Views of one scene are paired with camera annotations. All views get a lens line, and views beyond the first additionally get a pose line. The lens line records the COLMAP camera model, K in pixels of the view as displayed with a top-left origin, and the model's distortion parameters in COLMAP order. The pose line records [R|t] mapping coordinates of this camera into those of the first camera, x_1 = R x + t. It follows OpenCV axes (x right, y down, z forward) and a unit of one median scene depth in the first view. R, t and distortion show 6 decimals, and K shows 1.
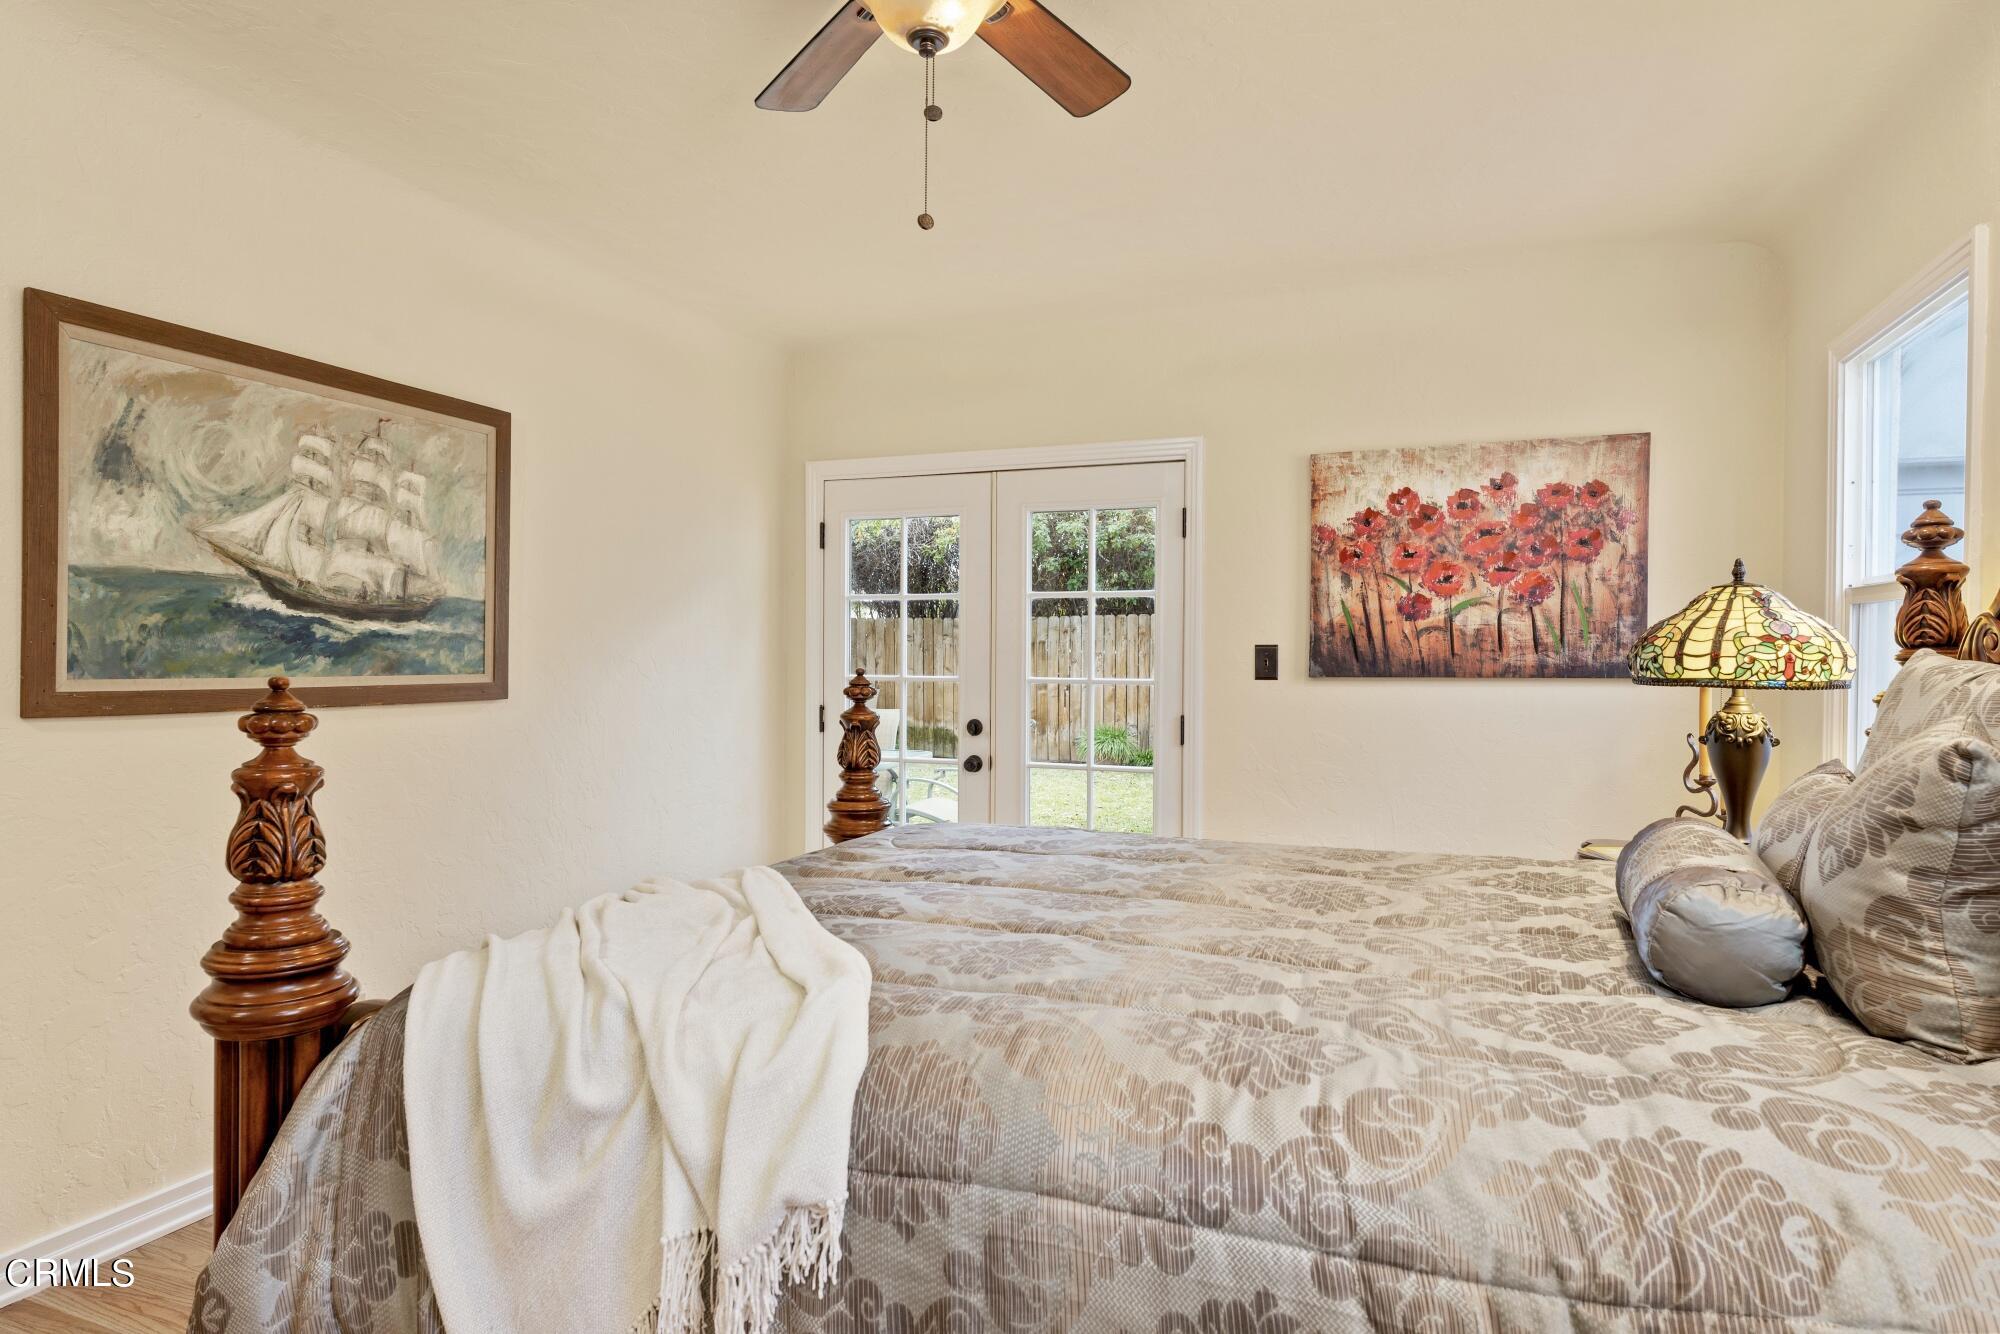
lens RADIAL K [[1144.2, 0, 990.0], [0, 1144.2, 657.9], [0, 0, 1]] dist [-0.001103, 0.000001]
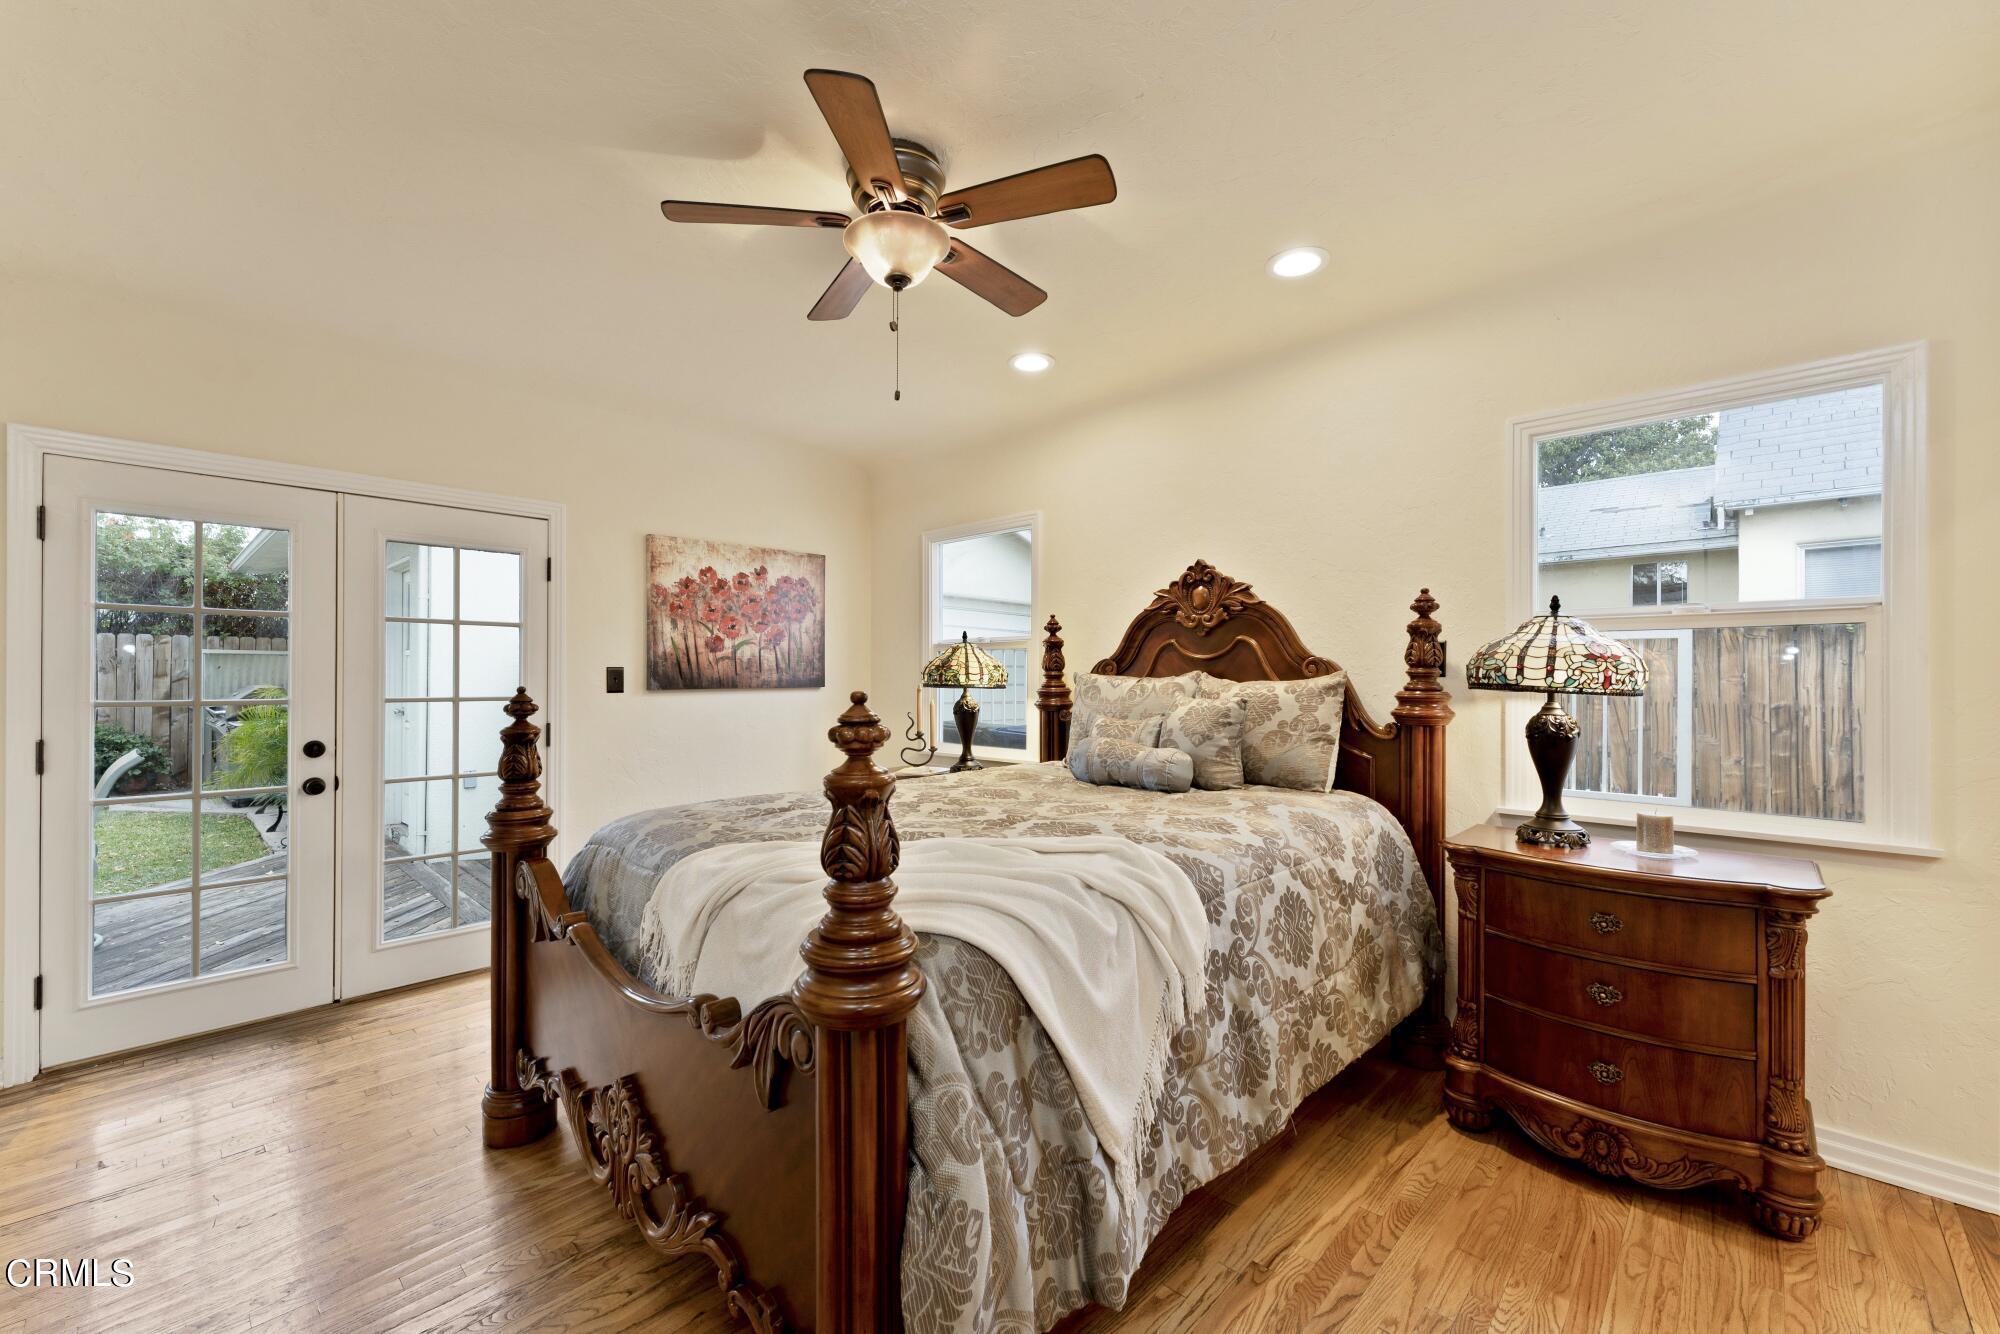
lens RADIAL K [[798.6, 0, 993.5], [0, 798.6, 671.8], [0, 0, 1]] dist [-0.000351, 0.000052]
pose [[0.370570, -0.000221, 0.928804, -0.515253], [0.003522, 0.999993, -0.001168, -0.002804], [-0.928798, 0.003704, 0.370569, 0.242690]]
